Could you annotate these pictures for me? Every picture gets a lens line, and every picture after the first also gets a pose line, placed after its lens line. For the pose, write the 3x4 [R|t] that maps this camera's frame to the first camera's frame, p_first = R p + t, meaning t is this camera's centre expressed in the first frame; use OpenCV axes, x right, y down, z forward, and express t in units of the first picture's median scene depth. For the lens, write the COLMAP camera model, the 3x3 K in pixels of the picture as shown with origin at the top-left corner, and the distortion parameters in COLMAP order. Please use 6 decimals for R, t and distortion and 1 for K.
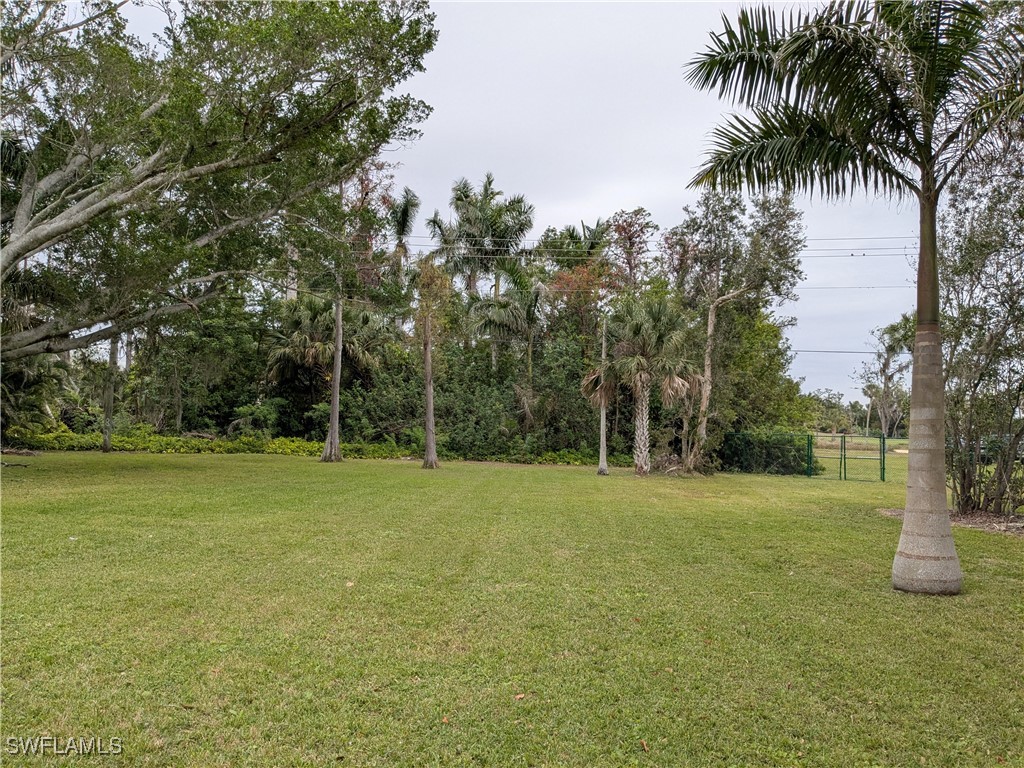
lens RADIAL K [[807.7, 0, 511.5], [0, 807.7, 389.3], [0, 0, 1]] dist [0.008160, 0.000300]
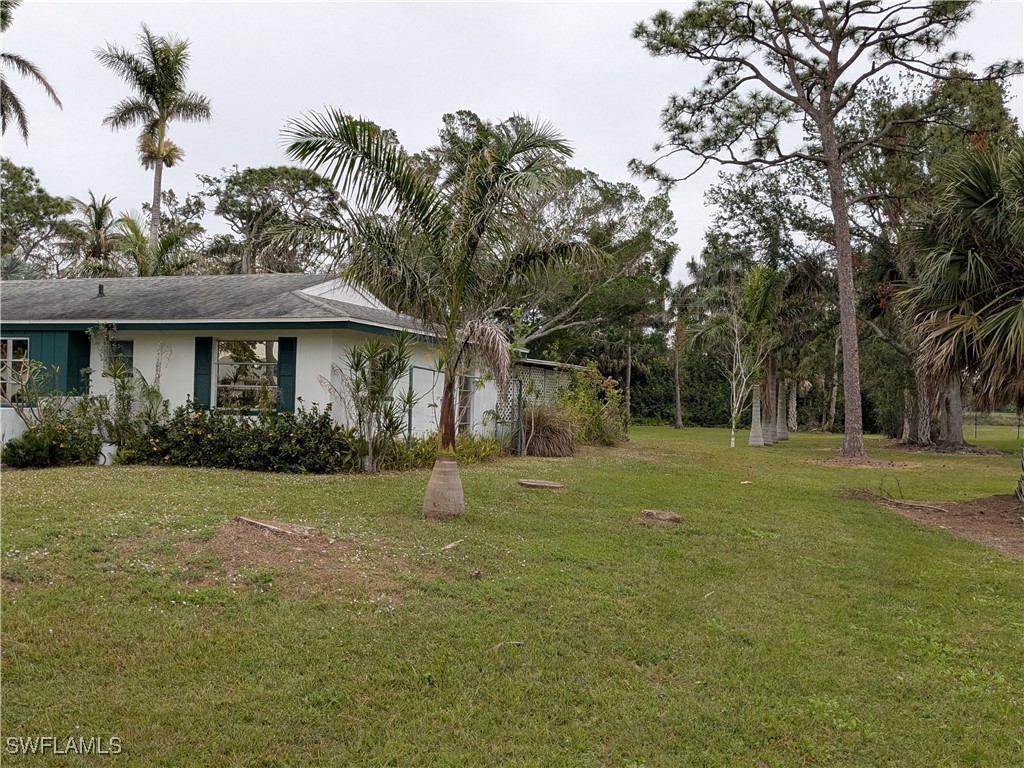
lens RADIAL K [[824.5, 0, 512.7], [0, 824.5, 387.5], [0, 0, 1]] dist [0.003908, 0.000369]
pose [[0.948119, -0.010751, -0.317733, 0.115934], [0.015419, 0.999807, 0.012182, -0.023367], [0.317541, -0.016449, 0.948102, -0.761928]]
